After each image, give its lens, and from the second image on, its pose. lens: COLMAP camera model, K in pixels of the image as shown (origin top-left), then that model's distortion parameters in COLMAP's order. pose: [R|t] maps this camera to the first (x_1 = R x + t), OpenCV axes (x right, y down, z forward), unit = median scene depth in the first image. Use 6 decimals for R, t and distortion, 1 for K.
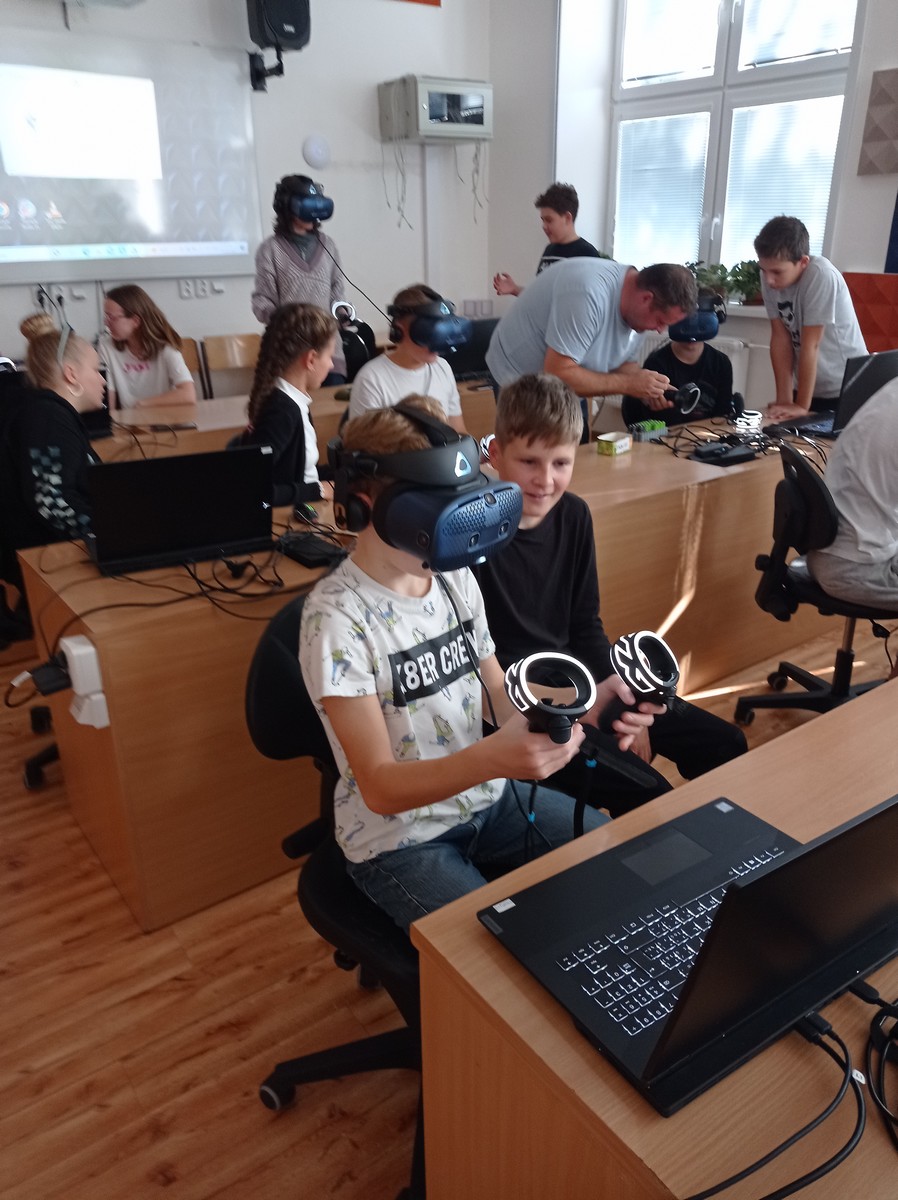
lens RADIAL K [[886.7, 0, 451.0], [0, 886.7, 589.8], [0, 0, 1]] dist [0.072243, -0.095256]
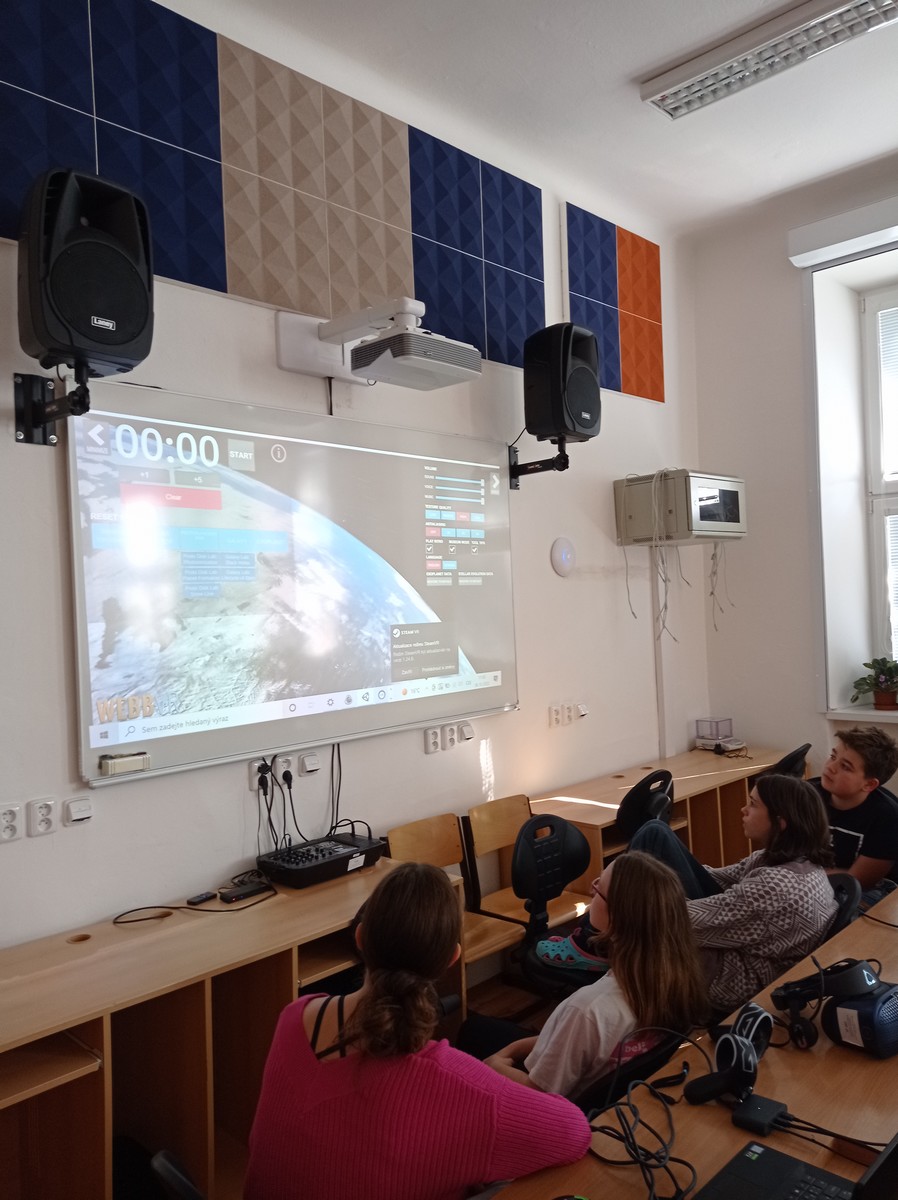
lens RADIAL K [[886.7, 0, 444.2], [0, 886.7, 603.0], [0, 0, 1]] dist [0.072243, -0.095256]
pose [[0.986753, -0.034470, 0.158524, -0.392357], [0.093377, 0.919747, -0.381244, -0.173707], [-0.132660, 0.390996, 0.910782, 0.341319]]
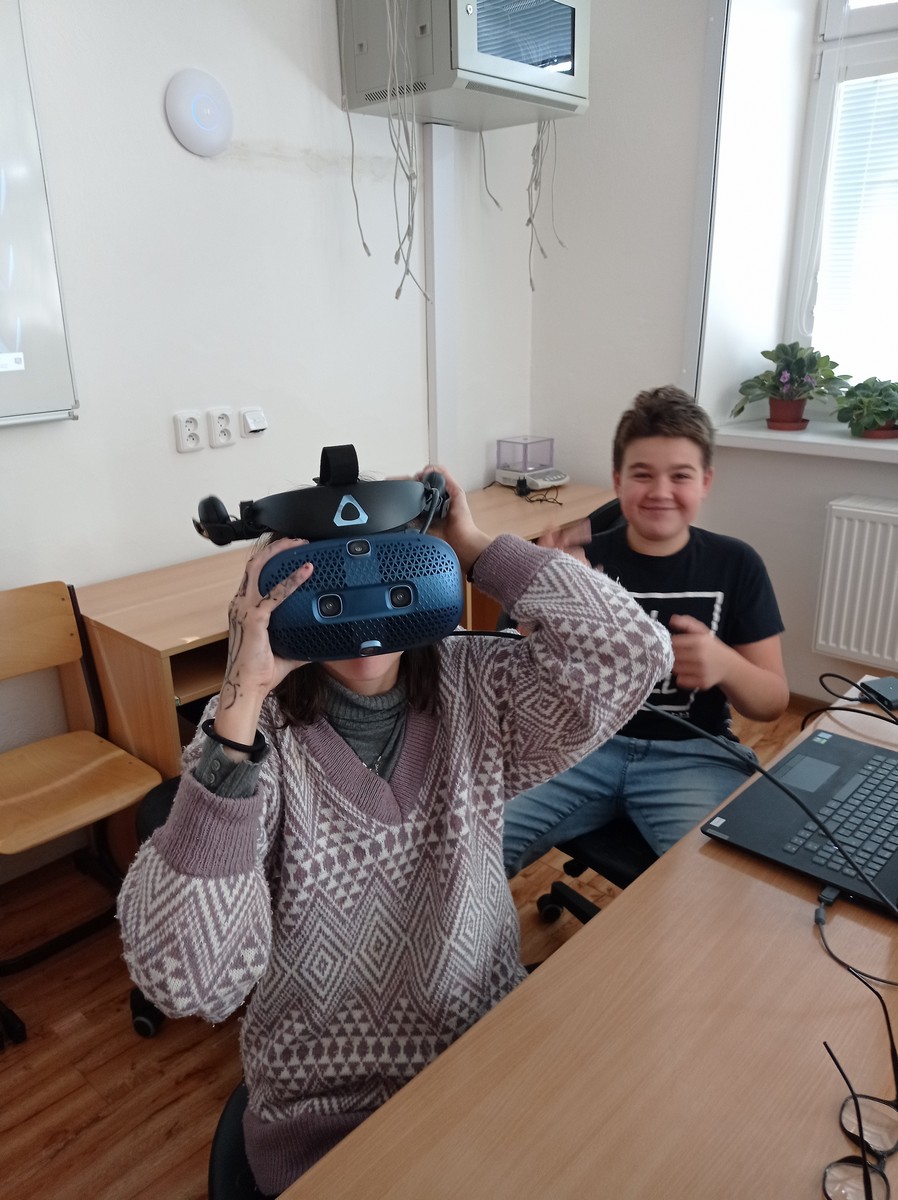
lens RADIAL K [[886.7, 0, 458.8], [0, 886.7, 598.7], [0, 0, 1]] dist [0.072243, -0.095256]
pose [[0.981080, -0.068379, 0.181124, -0.128301], [0.080205, 0.995043, -0.058790, -0.253978], [-0.176206, 0.072204, 0.981702, 0.634604]]
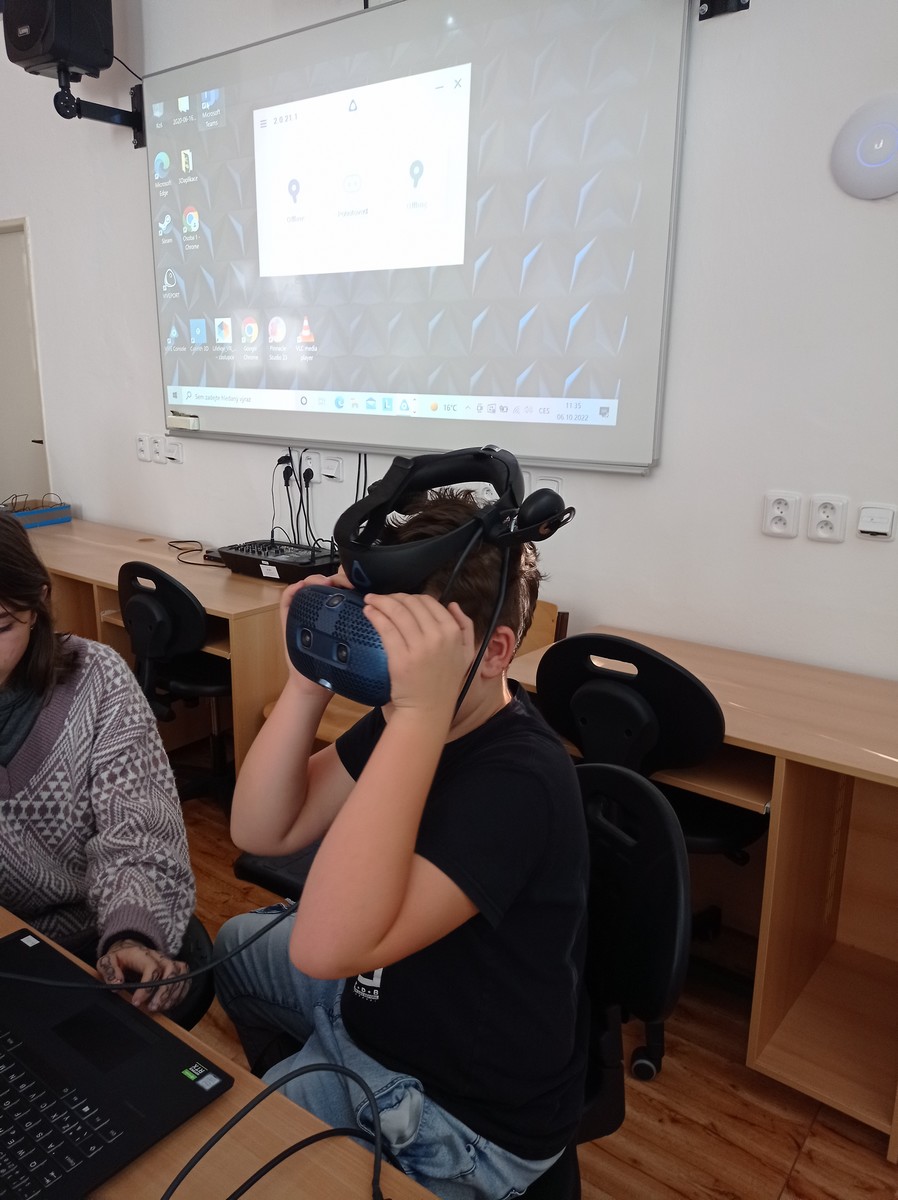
lens RADIAL K [[886.7, 0, 441.2], [0, 886.7, 605.7], [0, 0, 1]] dist [0.072243, -0.095256]
pose [[0.303419, 0.267713, -0.914476, 0.152783], [-0.370436, 0.917367, 0.145650, -0.337999], [0.877903, 0.294562, 0.377517, 0.819379]]
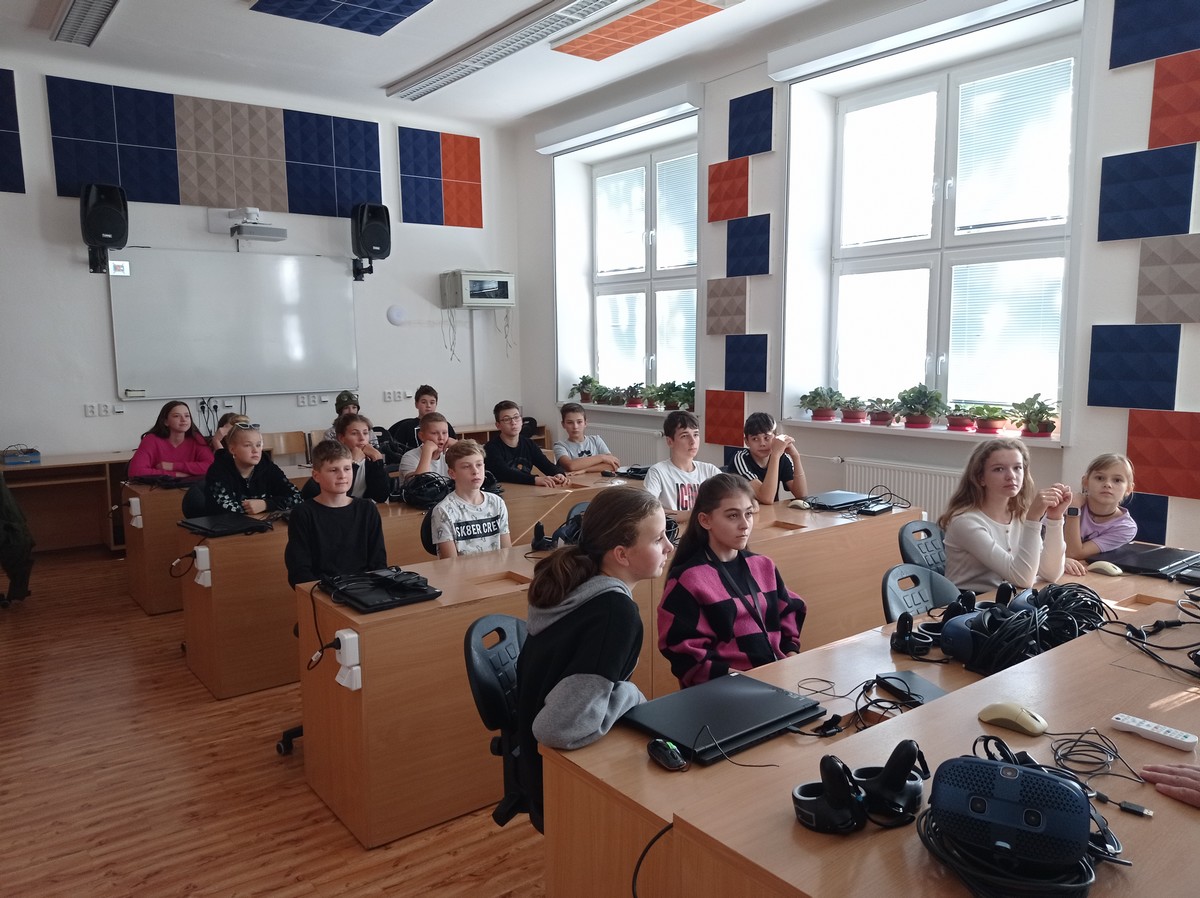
lens RADIAL K [[886.7, 0, 595.0], [0, 886.7, 451.3], [0, 0, 1]] dist [0.072243, -0.095256]
pose [[0.999993, -0.003727, 0.000869, 0.194154], [0.003824, 0.965119, -0.261784, 0.139778], [0.000137, 0.261785, 0.965126, -0.420310]]
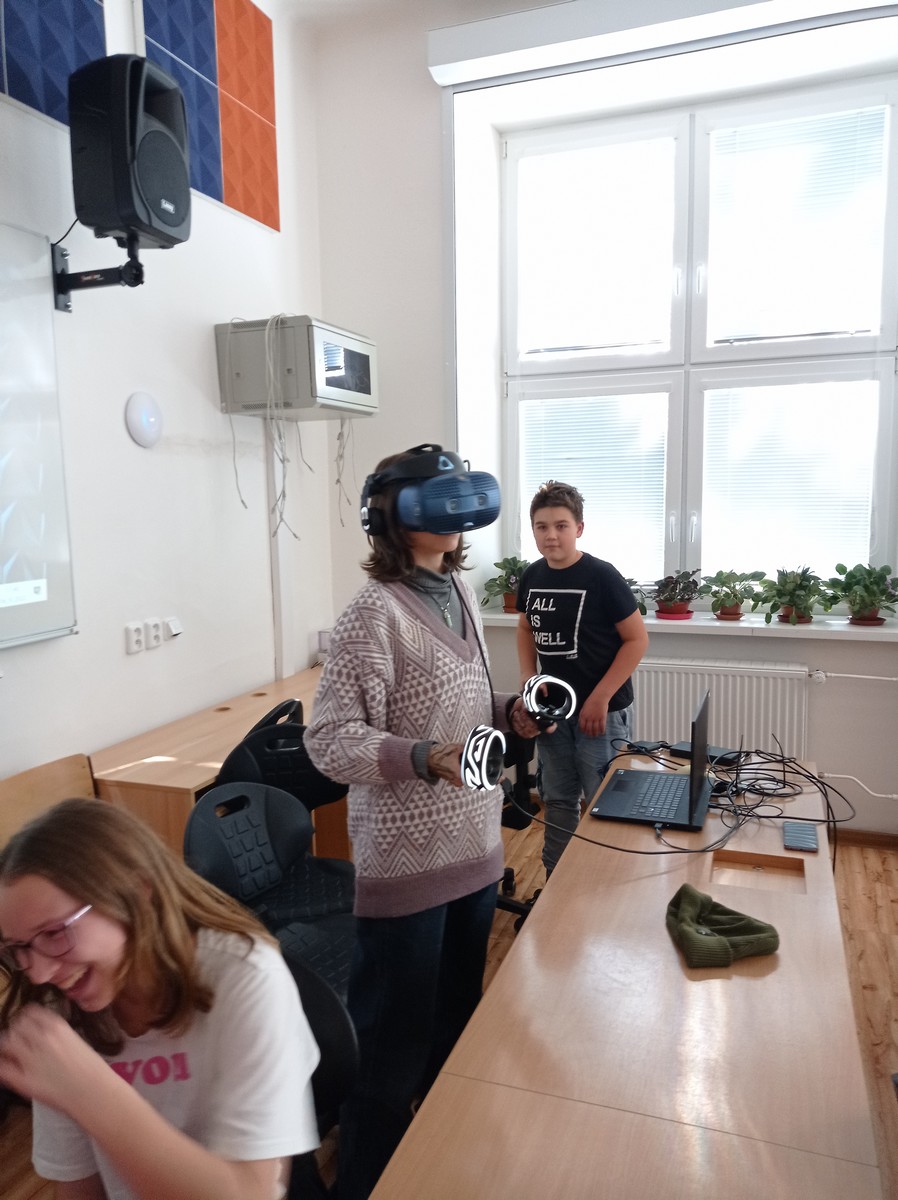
lens RADIAL K [[886.7, 0, 452.7], [0, 886.7, 607.9], [0, 0, 1]] dist [0.072243, -0.095256]
pose [[0.830087, -0.078970, 0.552015, -0.322752], [0.224161, 0.953672, -0.200651, -0.227779], [-0.510596, 0.290298, 0.809333, 0.500283]]
